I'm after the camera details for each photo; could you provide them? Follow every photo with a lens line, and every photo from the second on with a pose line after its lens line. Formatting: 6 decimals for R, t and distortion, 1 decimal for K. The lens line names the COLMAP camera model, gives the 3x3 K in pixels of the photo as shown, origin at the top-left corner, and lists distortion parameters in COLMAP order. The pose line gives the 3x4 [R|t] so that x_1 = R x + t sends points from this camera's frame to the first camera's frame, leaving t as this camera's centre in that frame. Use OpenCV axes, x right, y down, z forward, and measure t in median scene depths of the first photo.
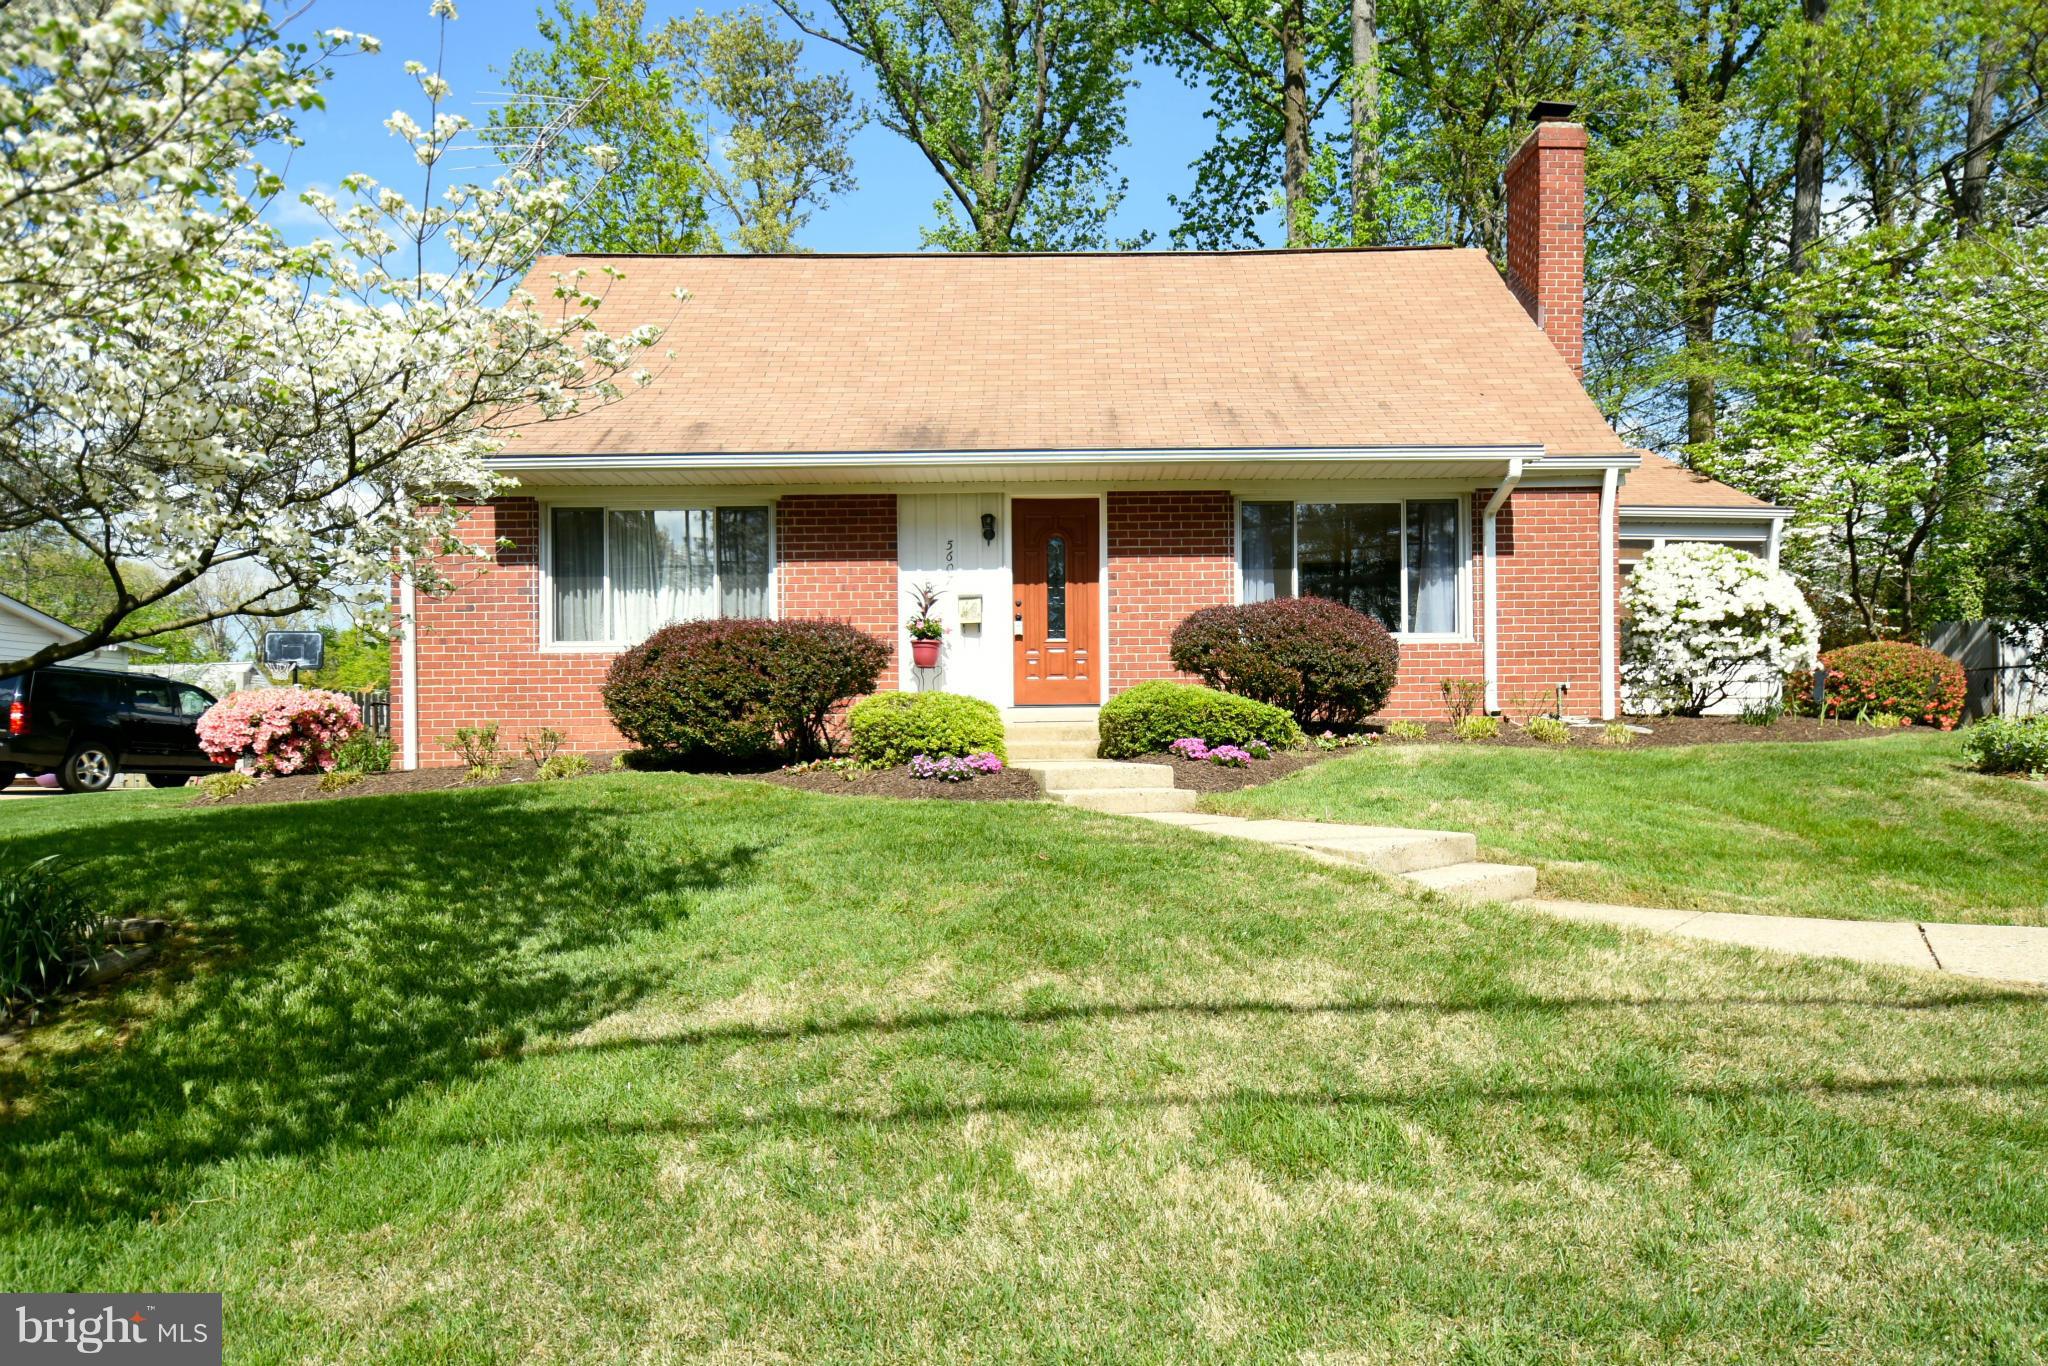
lens RADIAL K [[896.9, 0, 1023.0], [0, 896.9, 691.7], [0, 0, 1]] dist [0.019198, -0.019679]
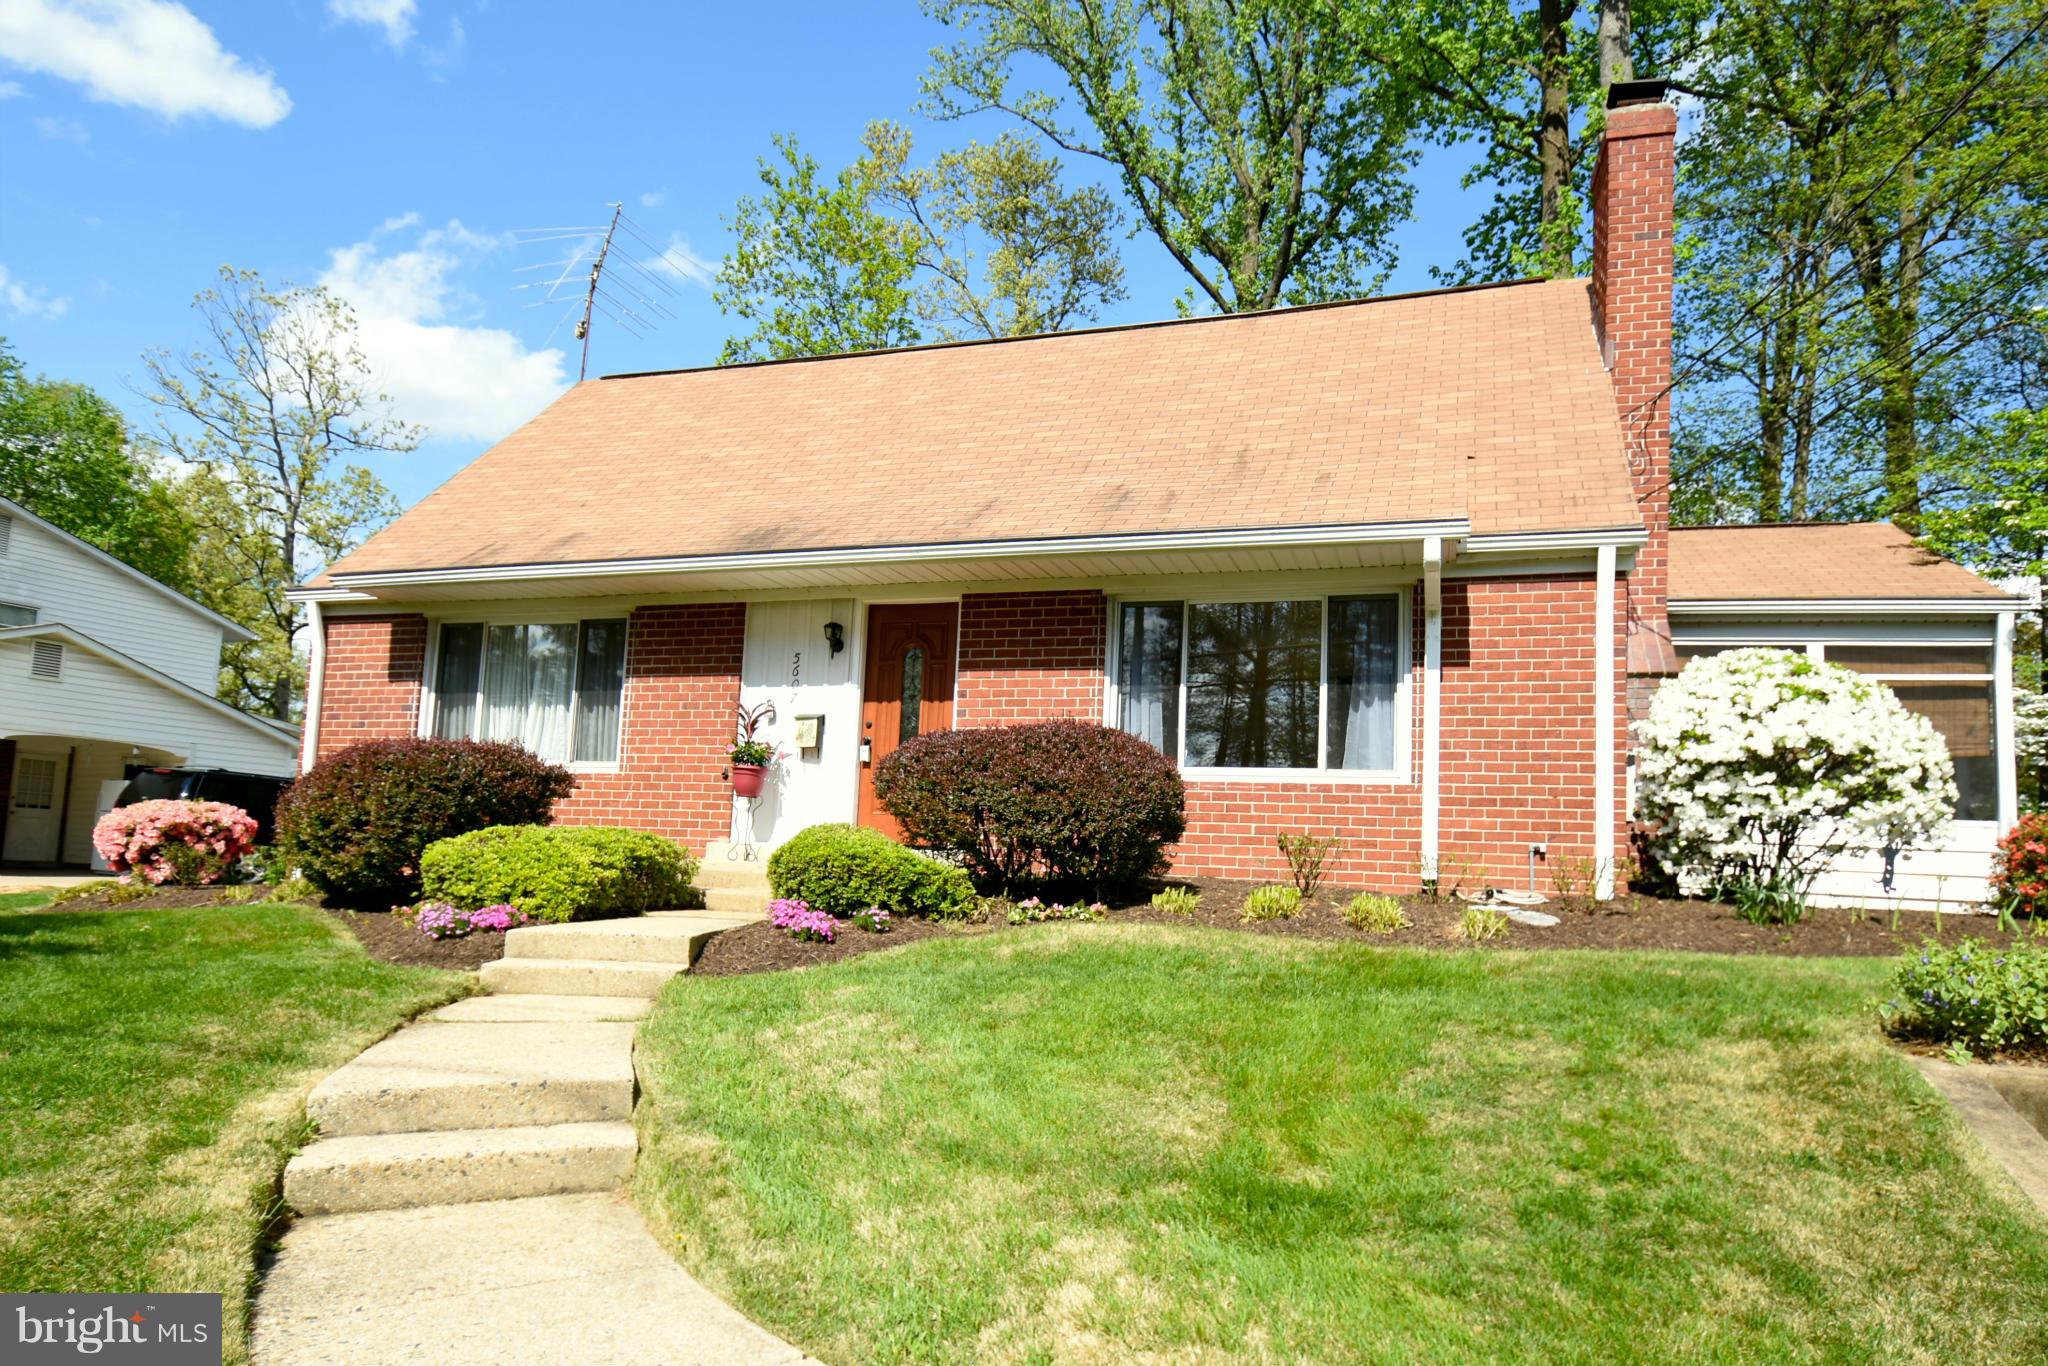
lens RADIAL K [[975.5, 0, 1050.5], [0, 975.5, 738.7], [0, 0, 1]] dist [0.022105, -0.018906]
pose [[0.968544, 0.013487, -0.248478, 0.403584], [-0.033759, 0.996420, -0.077503, -0.019280], [0.246543, 0.083453, 0.965532, 0.145372]]
